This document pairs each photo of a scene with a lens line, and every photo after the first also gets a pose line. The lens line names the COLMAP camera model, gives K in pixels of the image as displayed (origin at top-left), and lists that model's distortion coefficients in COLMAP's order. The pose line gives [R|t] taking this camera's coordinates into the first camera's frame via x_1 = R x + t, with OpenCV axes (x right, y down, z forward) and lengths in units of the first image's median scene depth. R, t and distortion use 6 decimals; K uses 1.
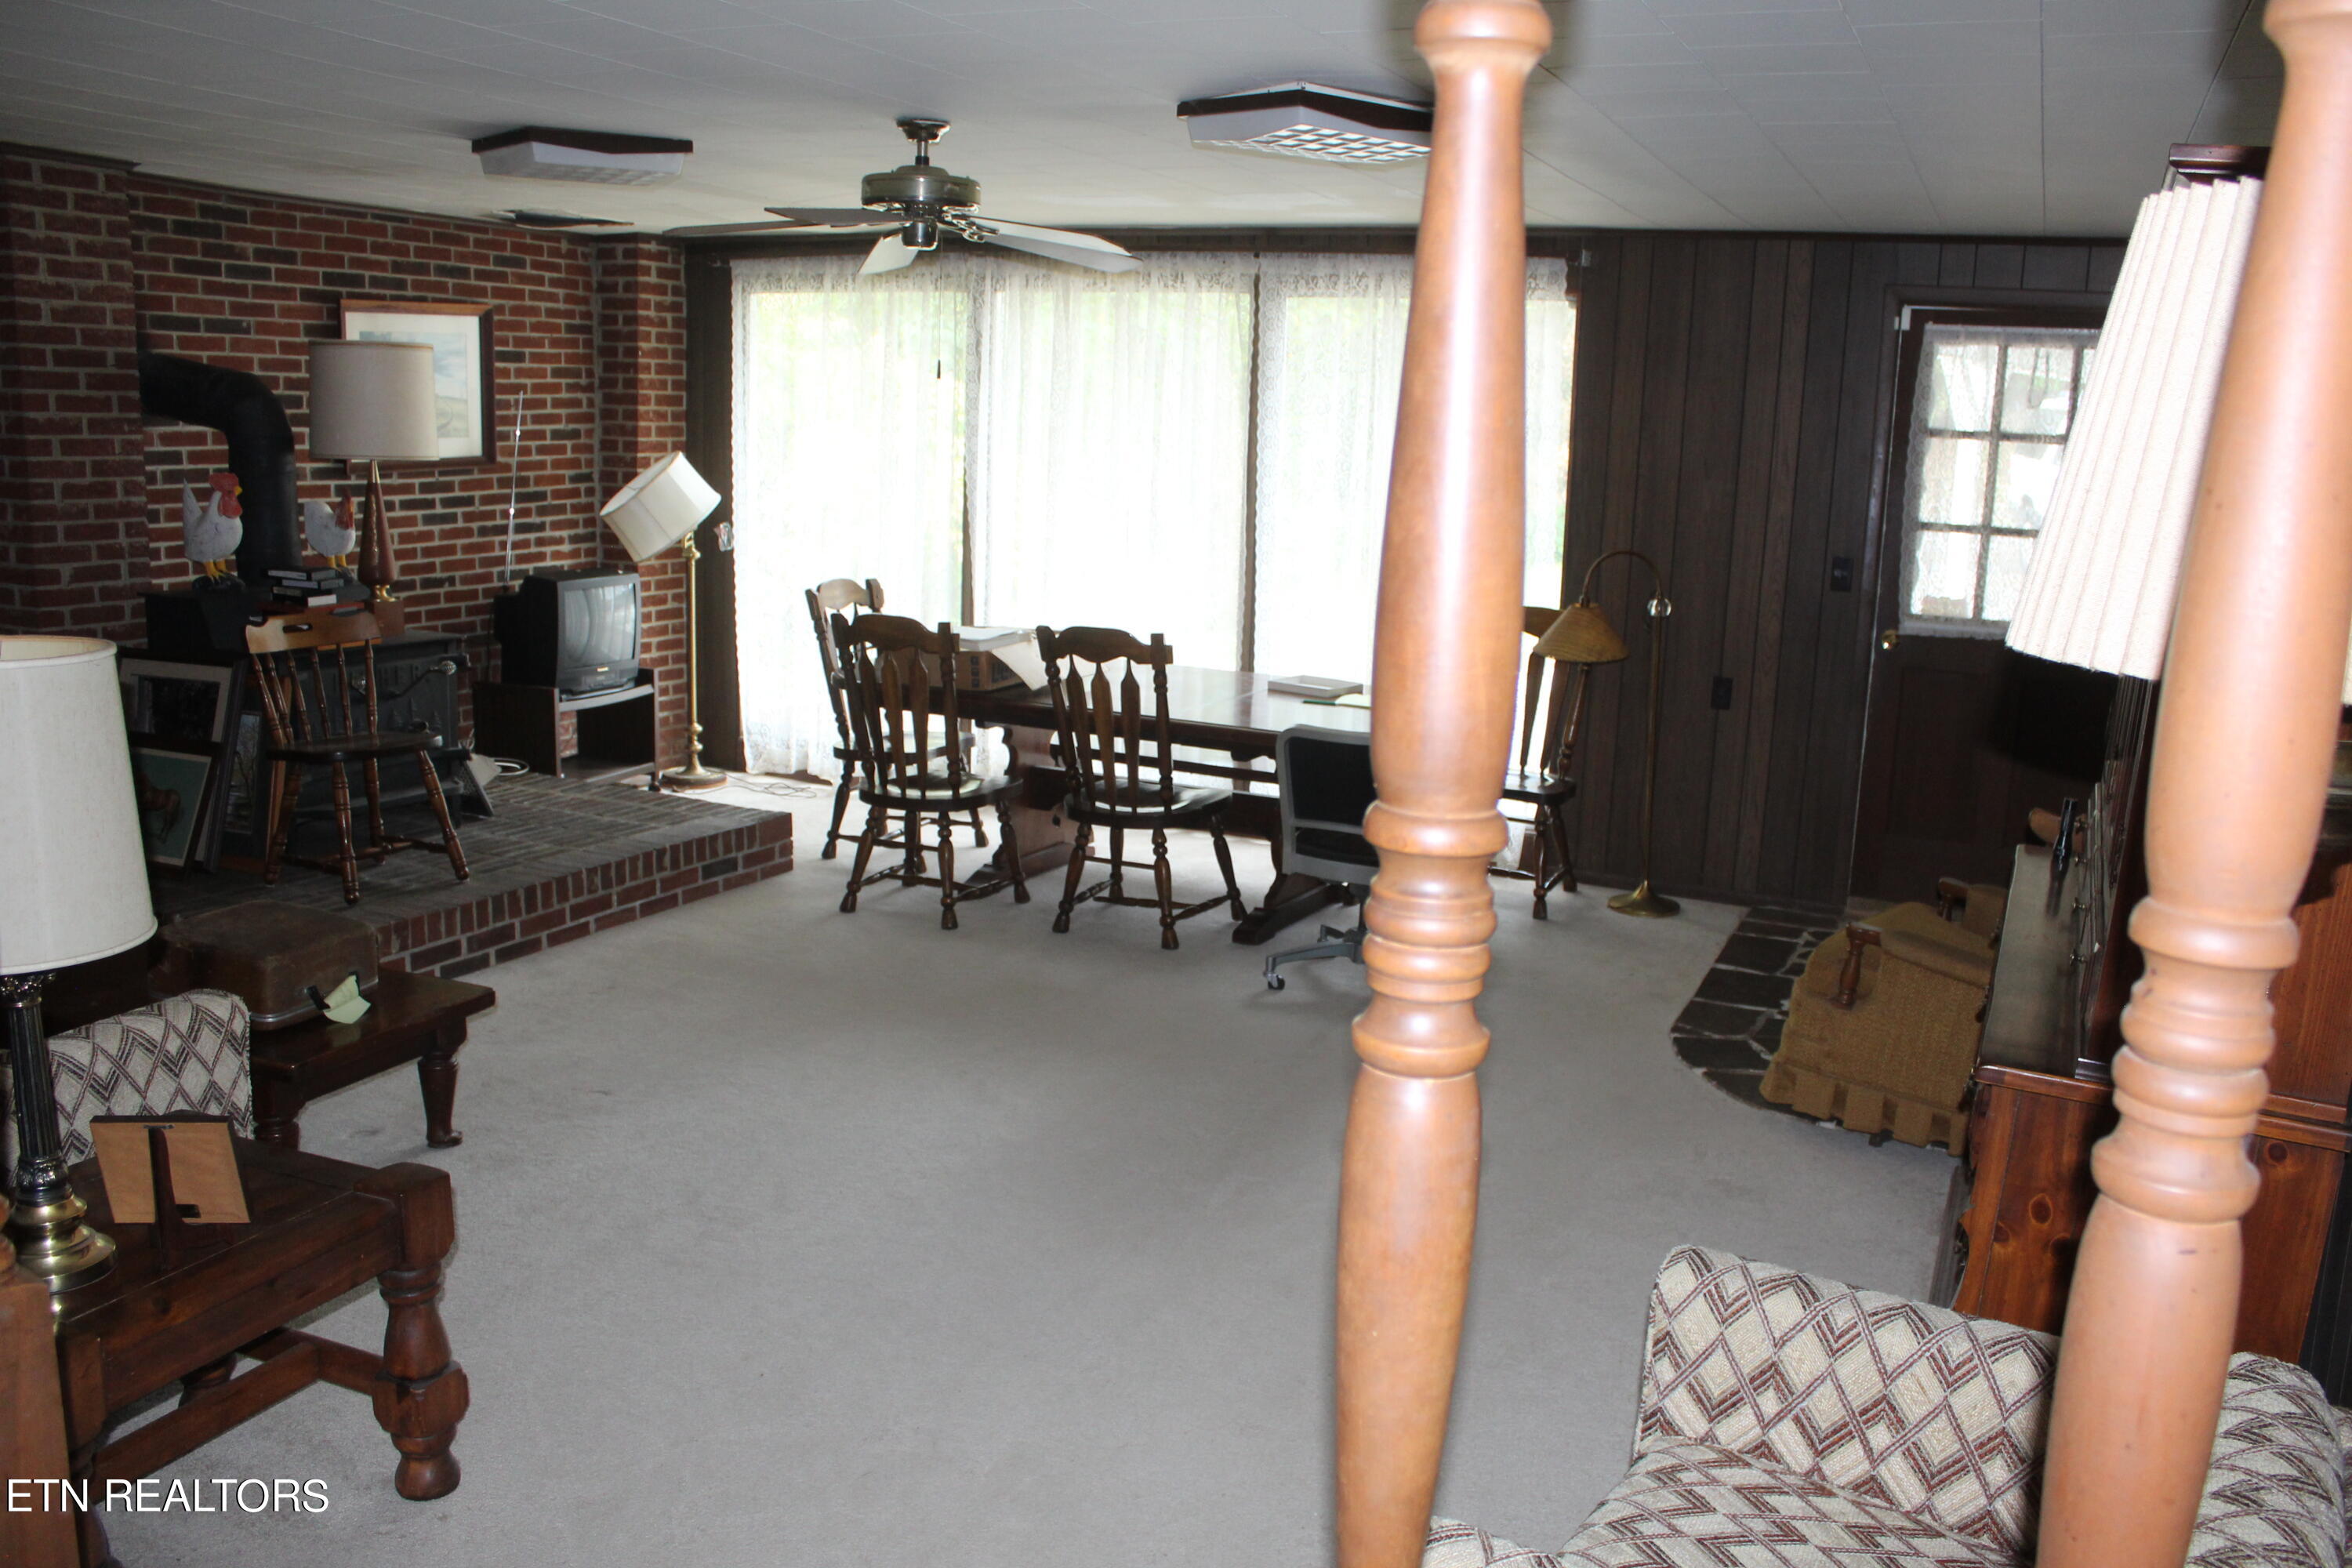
lens RADIAL K [[1950.0, 0, 1195.3], [0, 1950.0, 799.7], [0, 0, 1]] dist [-0.173590, 0.146038]
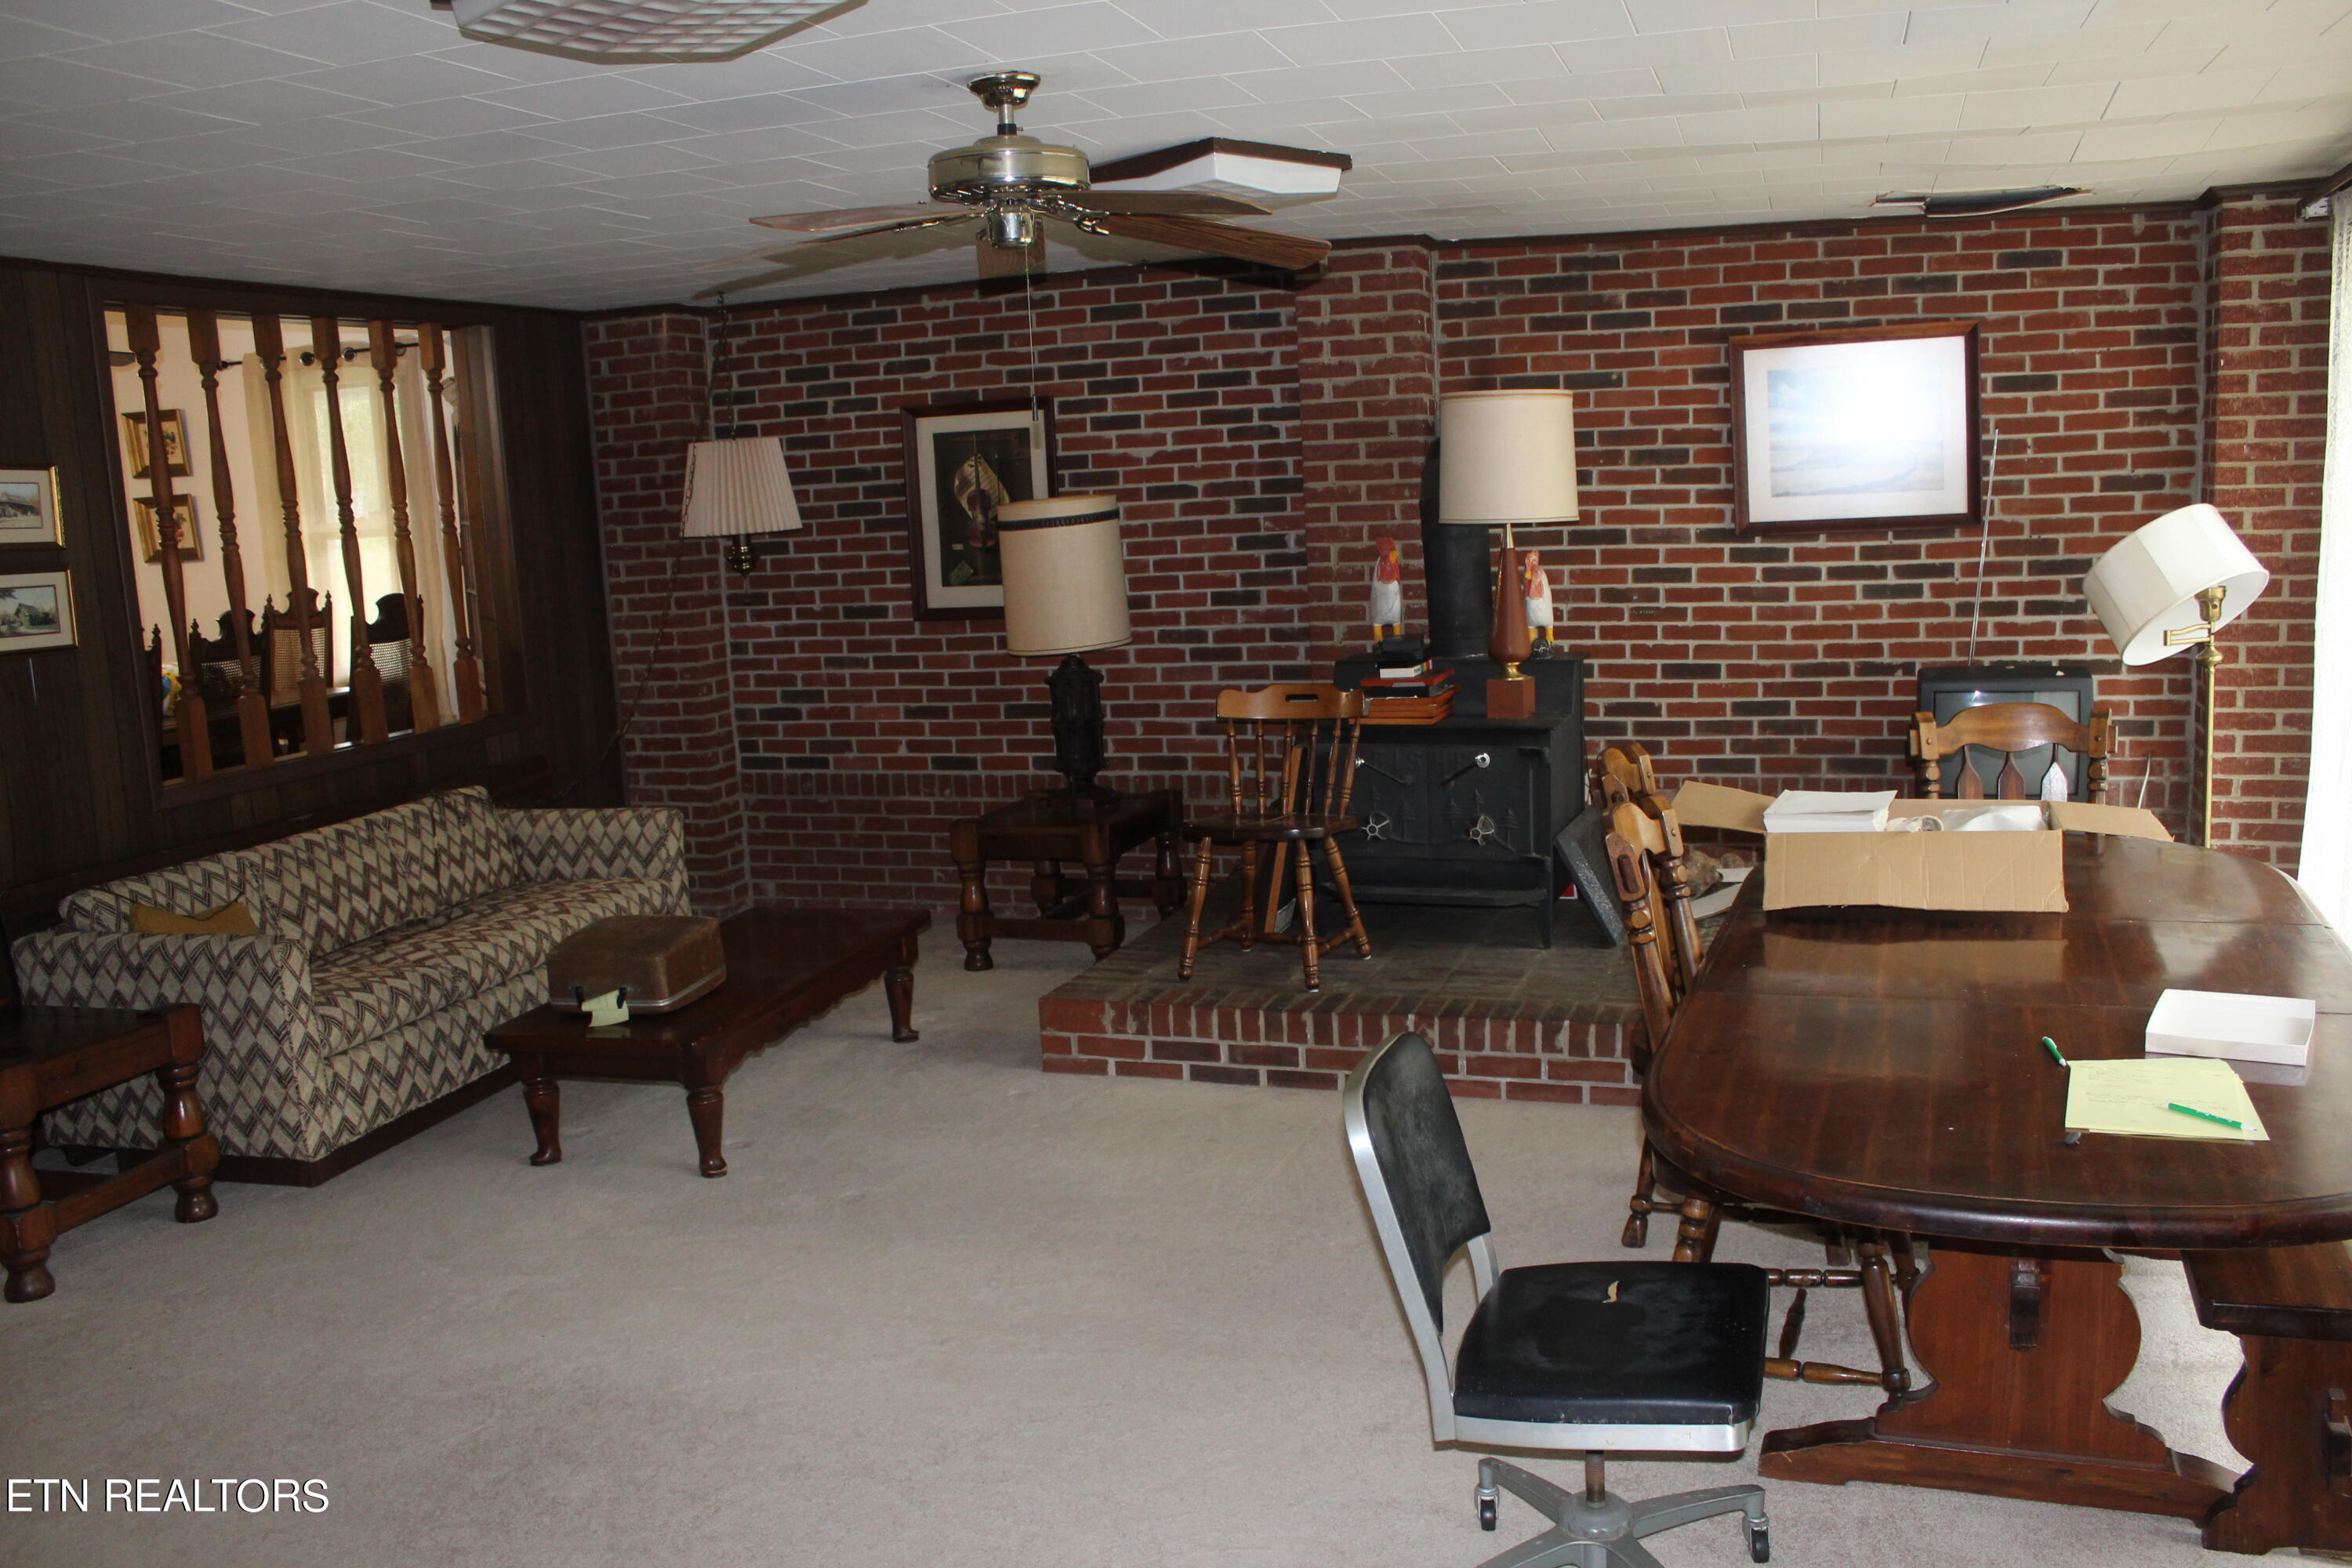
lens RADIAL K [[1950.0, 0, 1246.1], [0, 1950.0, 782.1], [0, 0, 1]] dist [-0.173590, 0.146038]
pose [[0.105784, 0.110750, -0.988203, 0.498994], [-0.148109, 0.984448, 0.094475, -0.133729], [0.983297, 0.136368, 0.120542, 0.824544]]
